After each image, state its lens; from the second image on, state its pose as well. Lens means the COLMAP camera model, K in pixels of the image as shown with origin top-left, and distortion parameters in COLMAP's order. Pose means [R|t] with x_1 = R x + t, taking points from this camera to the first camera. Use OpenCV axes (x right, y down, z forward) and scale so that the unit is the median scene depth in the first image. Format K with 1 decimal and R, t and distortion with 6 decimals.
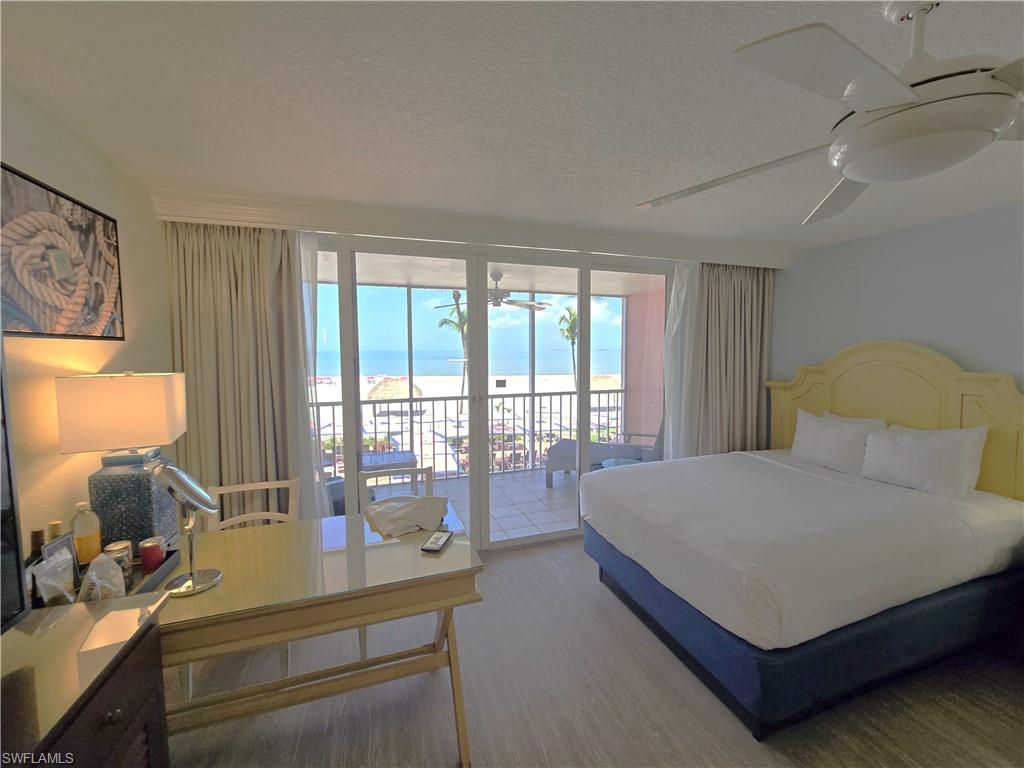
lens RADIAL K [[416.7, 0, 526.9], [0, 416.7, 375.5], [0, 0, 1]] dist [0.000647, -0.001177]
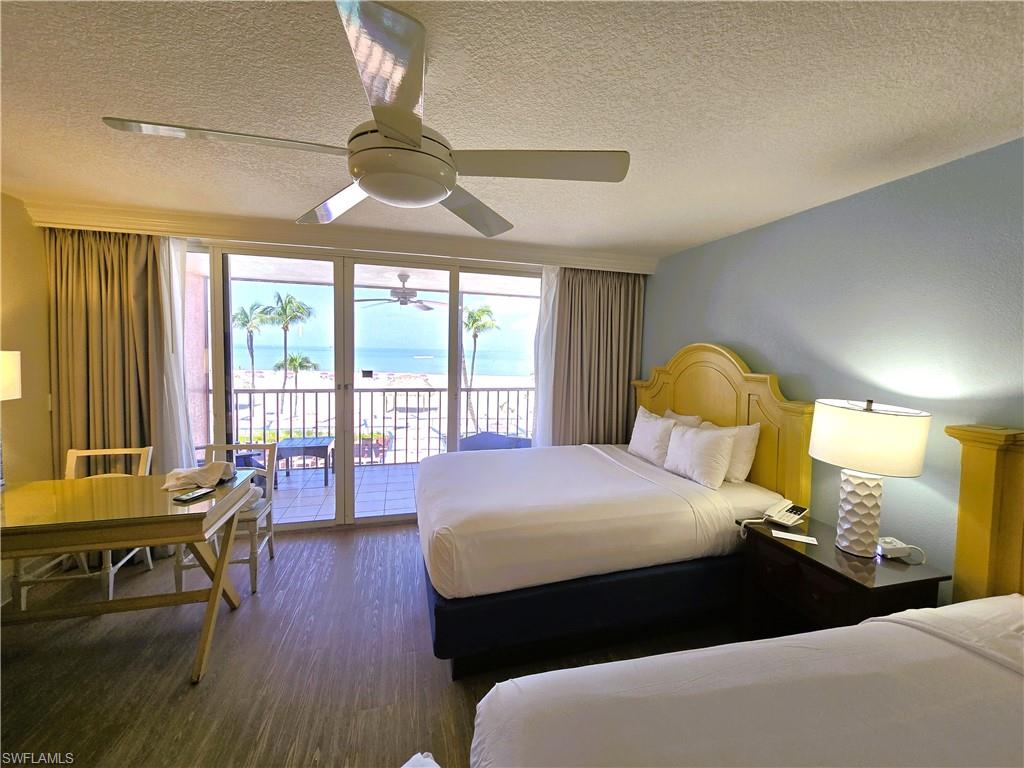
lens RADIAL K [[416.7, 0, 525.6], [0, 416.7, 371.6], [0, 0, 1]] dist [0.000647, -0.001177]
pose [[0.997711, 0.030030, -0.060582, 0.378045], [-0.030780, 0.999460, -0.011477, 0.012221], [0.060205, 0.013316, 0.998097, -0.072864]]
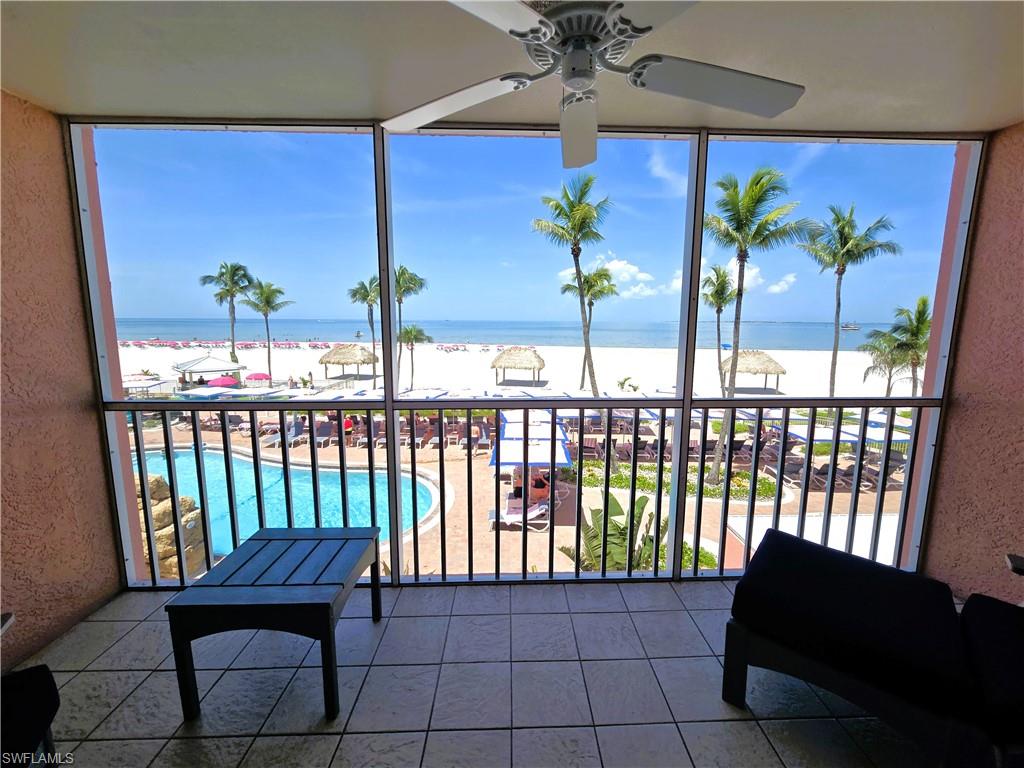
lens RADIAL K [[416.7, 0, 525.7], [0, 416.7, 375.1], [0, 0, 1]] dist [0.000647, -0.001177]
pose [[0.953247, 0.048986, -0.298197, -0.017704], [-0.028242, 0.996897, 0.073482, -0.007254], [0.300871, -0.061625, 0.951672, 0.725016]]
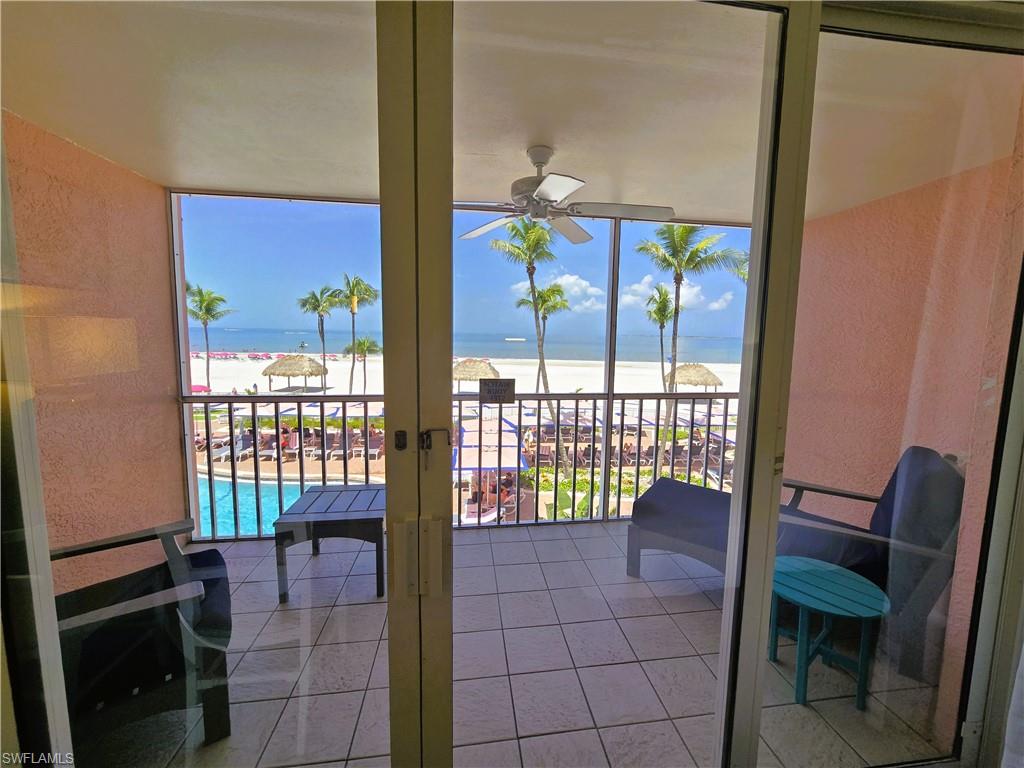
lens RADIAL K [[416.7, 0, 528.6], [0, 416.7, 373.4], [0, 0, 1]] dist [0.000647, -0.001177]
pose [[0.981538, 0.040585, -0.186911, 0.012872], [-0.034386, 0.998750, 0.036290, -0.004171], [0.188150, -0.029193, 0.981706, 0.517420]]
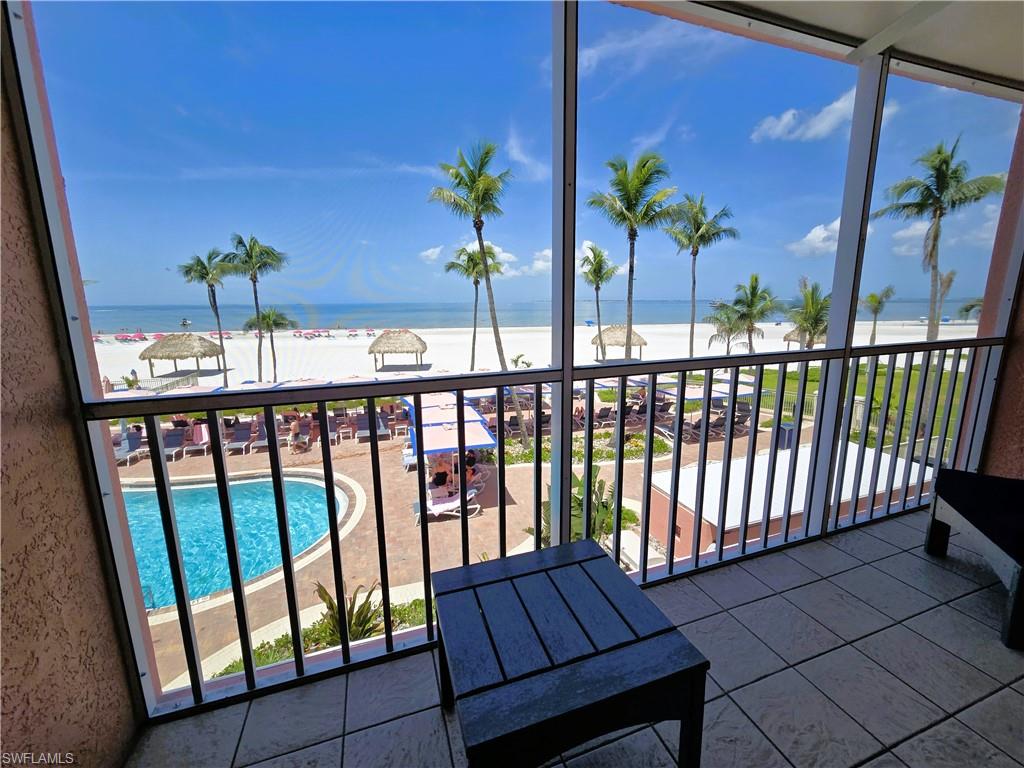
lens RADIAL K [[416.7, 0, 526.8], [0, 416.7, 375.0], [0, 0, 1]] dist [0.000647, -0.001177]
pose [[0.999982, -0.005568, -0.002110, -0.335841], [0.005773, 0.993445, 0.114163, 0.025681], [0.001460, -0.114173, 0.993460, 0.779636]]
